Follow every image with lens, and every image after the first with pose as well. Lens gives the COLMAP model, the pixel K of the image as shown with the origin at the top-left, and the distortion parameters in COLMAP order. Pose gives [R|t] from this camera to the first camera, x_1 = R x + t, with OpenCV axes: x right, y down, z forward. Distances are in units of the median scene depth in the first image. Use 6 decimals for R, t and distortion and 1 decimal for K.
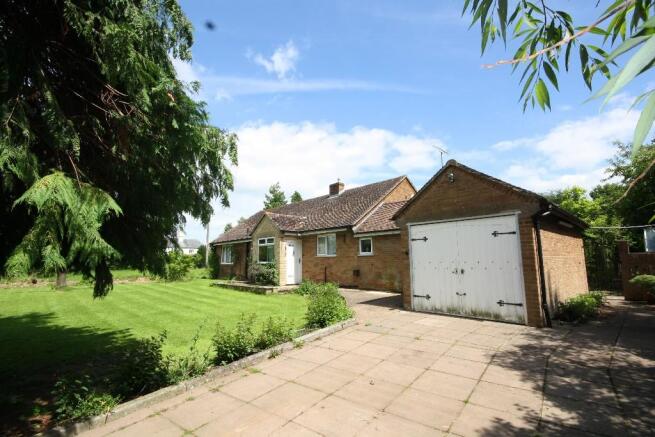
lens RADIAL K [[302.2, 0, 333.2], [0, 302.2, 220.7], [0, 0, 1]] dist [0.001720, -0.008315]
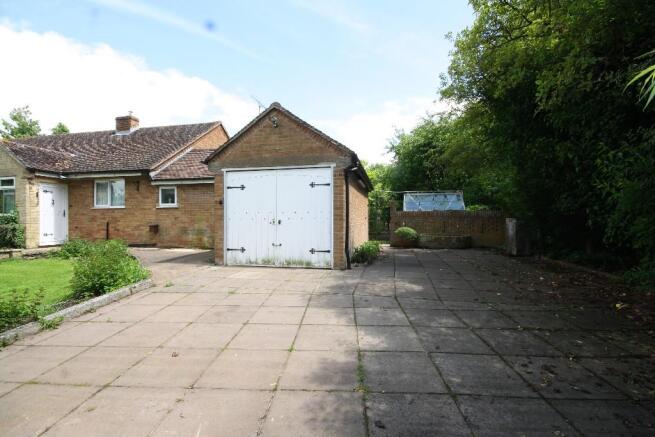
lens RADIAL K [[302.2, 0, 333.2], [0, 302.2, 220.7], [0, 0, 1]] dist [0.001720, -0.008315]
pose [[0.819638, 0.008225, 0.572822, 0.009229], [-0.081948, 0.991297, 0.103024, 0.050086], [-0.566990, -0.131384, 0.813180, 0.107950]]
